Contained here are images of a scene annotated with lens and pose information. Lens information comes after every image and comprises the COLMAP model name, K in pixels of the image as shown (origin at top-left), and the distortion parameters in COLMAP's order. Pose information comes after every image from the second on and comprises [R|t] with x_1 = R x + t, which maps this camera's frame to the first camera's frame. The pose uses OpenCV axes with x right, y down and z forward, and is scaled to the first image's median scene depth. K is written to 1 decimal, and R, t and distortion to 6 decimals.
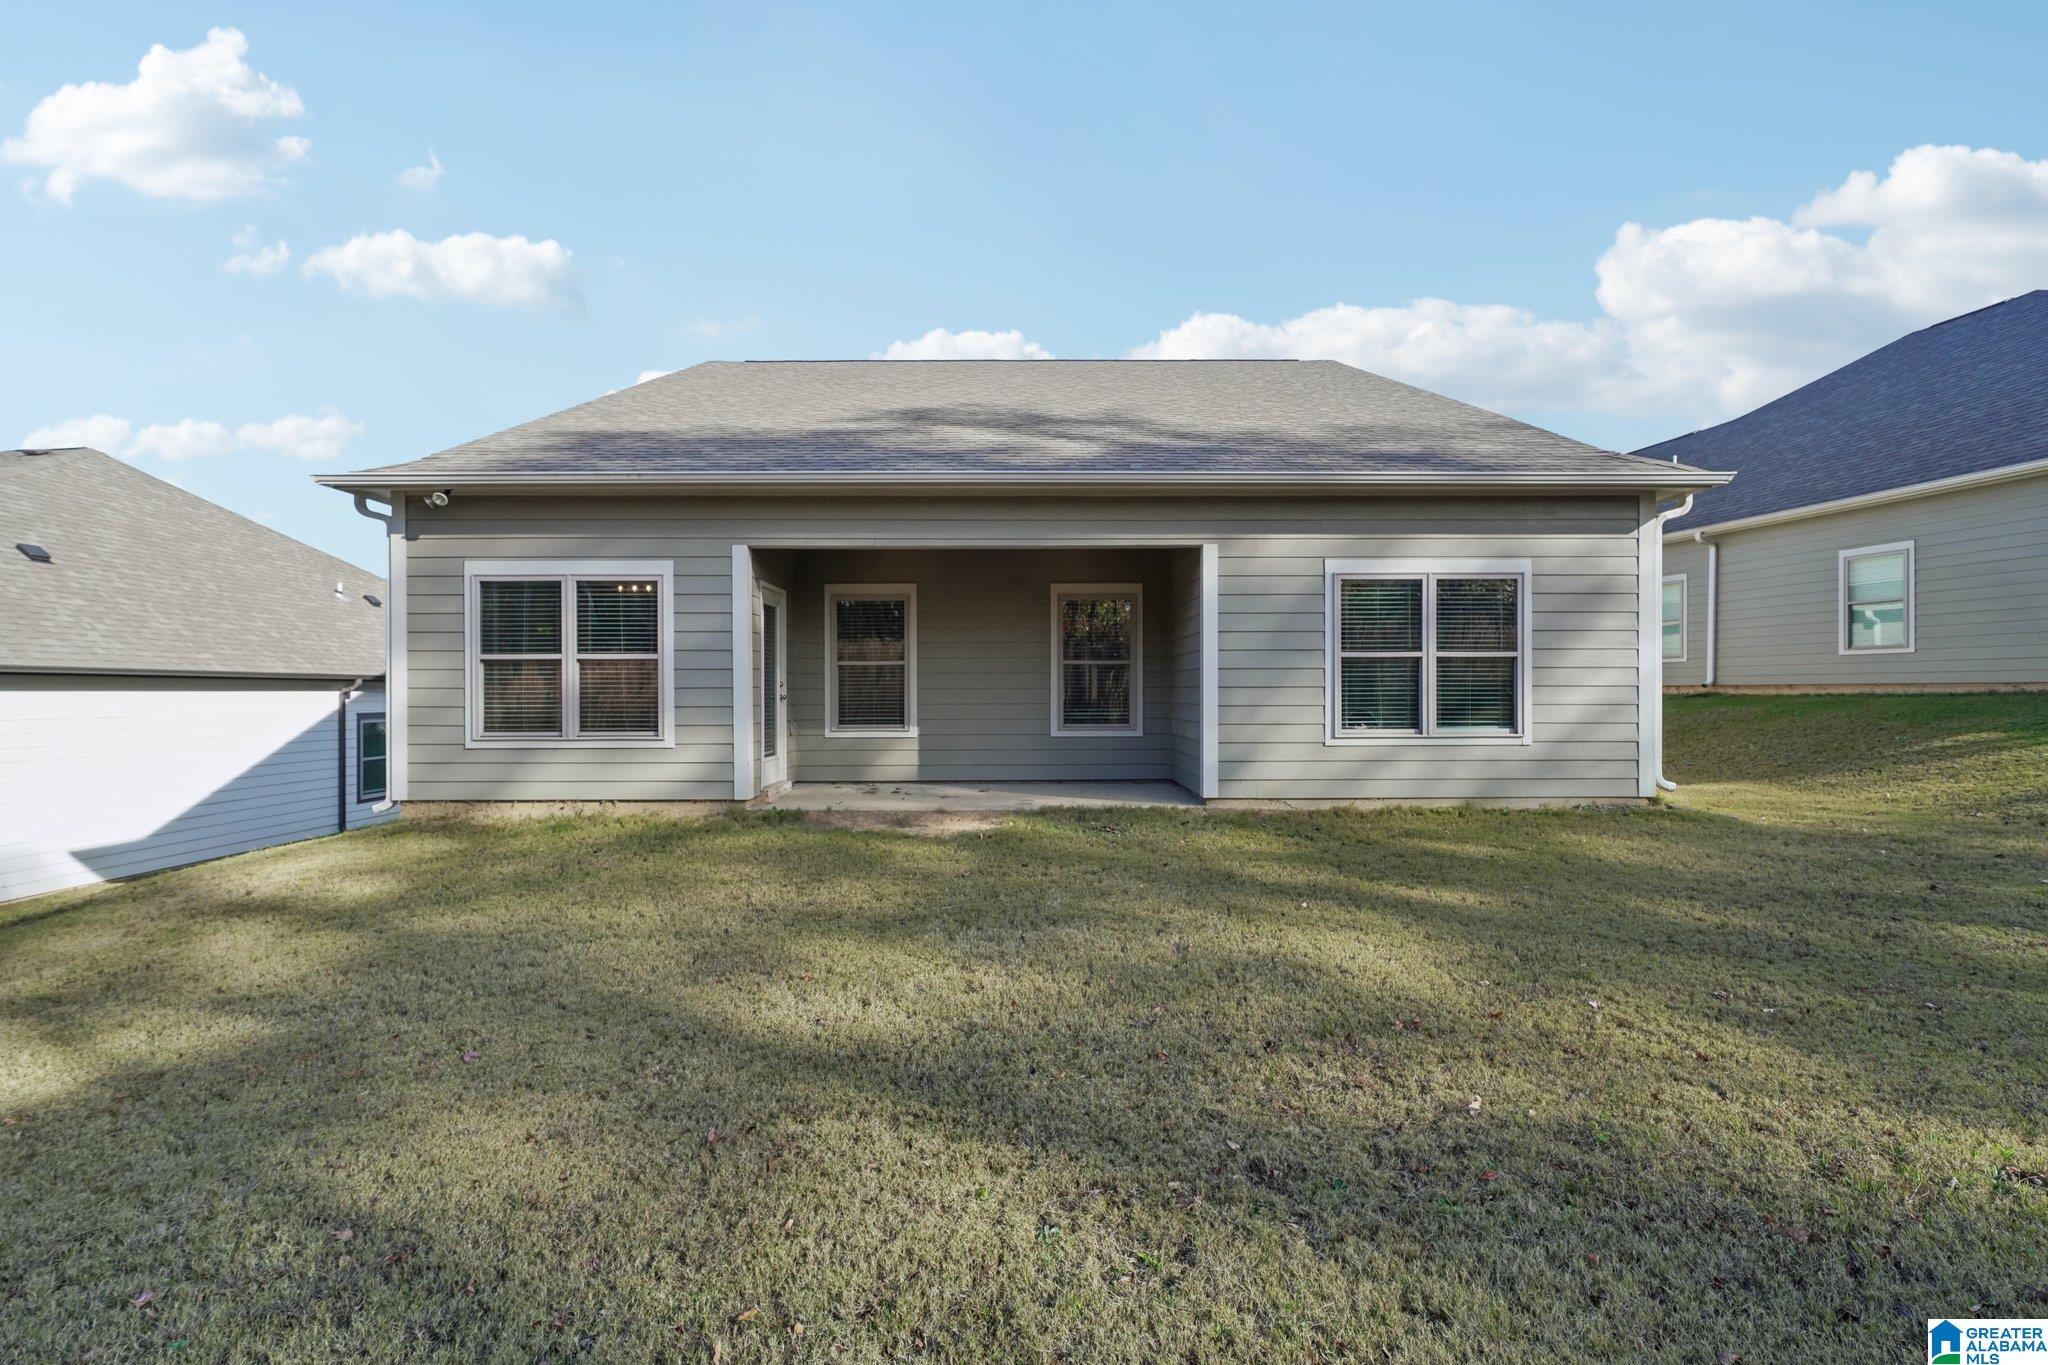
lens RADIAL K [[863.4, 0, 1024.0], [0, 863.4, 682.5], [0, 0, 1]] dist [0.000955, 0.000226]
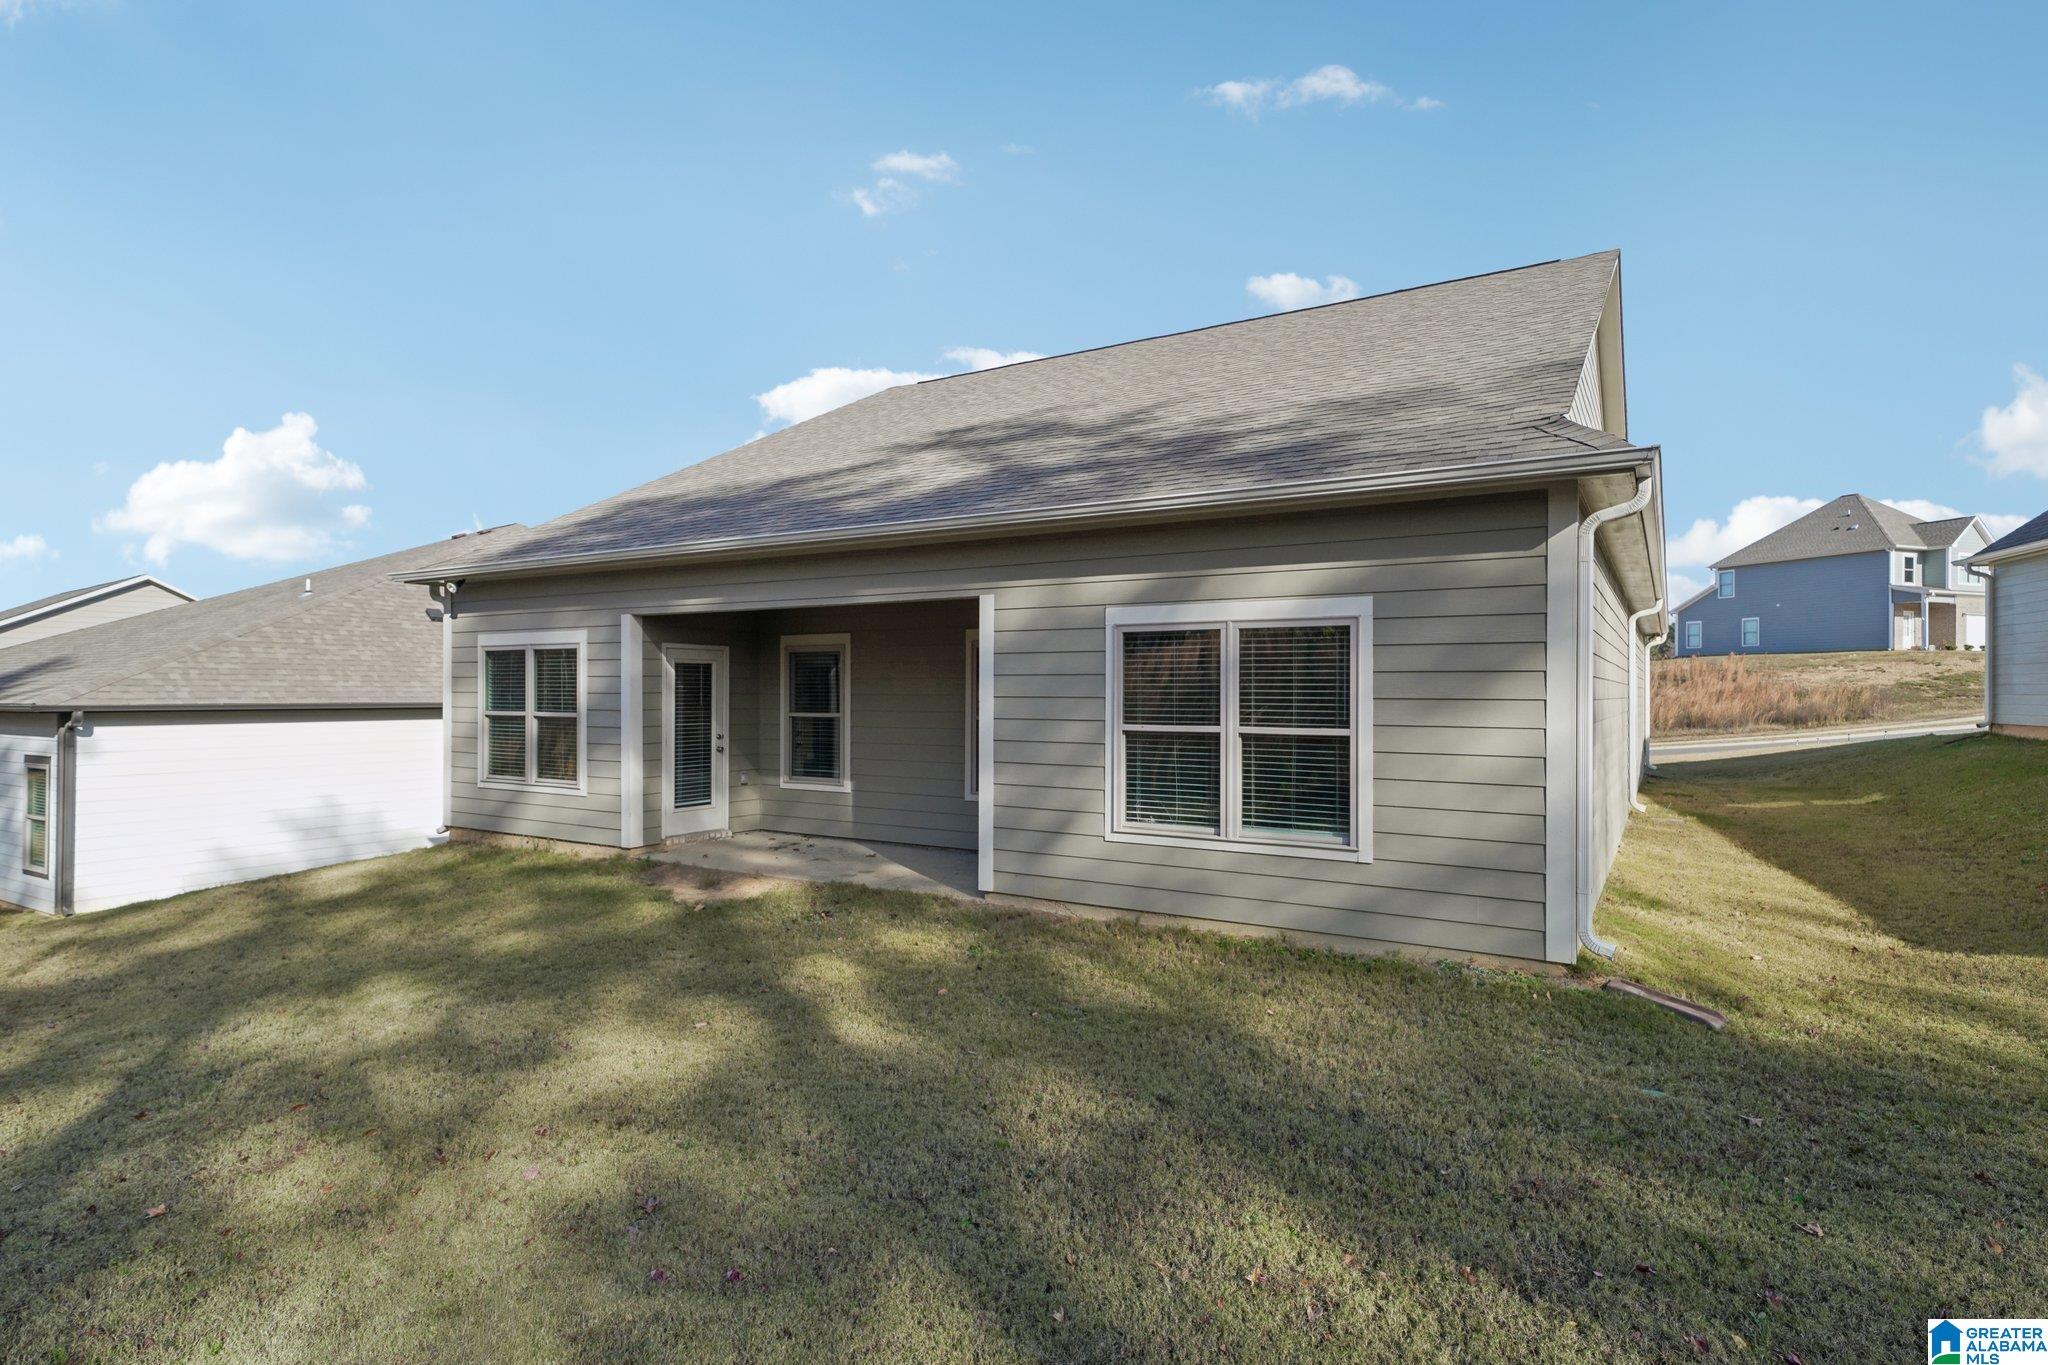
lens RADIAL K [[1058.9, 0, 1016.6], [0, 1058.9, 683.5], [0, 0, 1]] dist [0.009483, 0.000084]
pose [[0.846225, 0.001822, -0.532823, 0.799453], [-0.000904, 0.999998, 0.001984, -0.073730], [0.532826, -0.001197, 0.846224, 0.127316]]
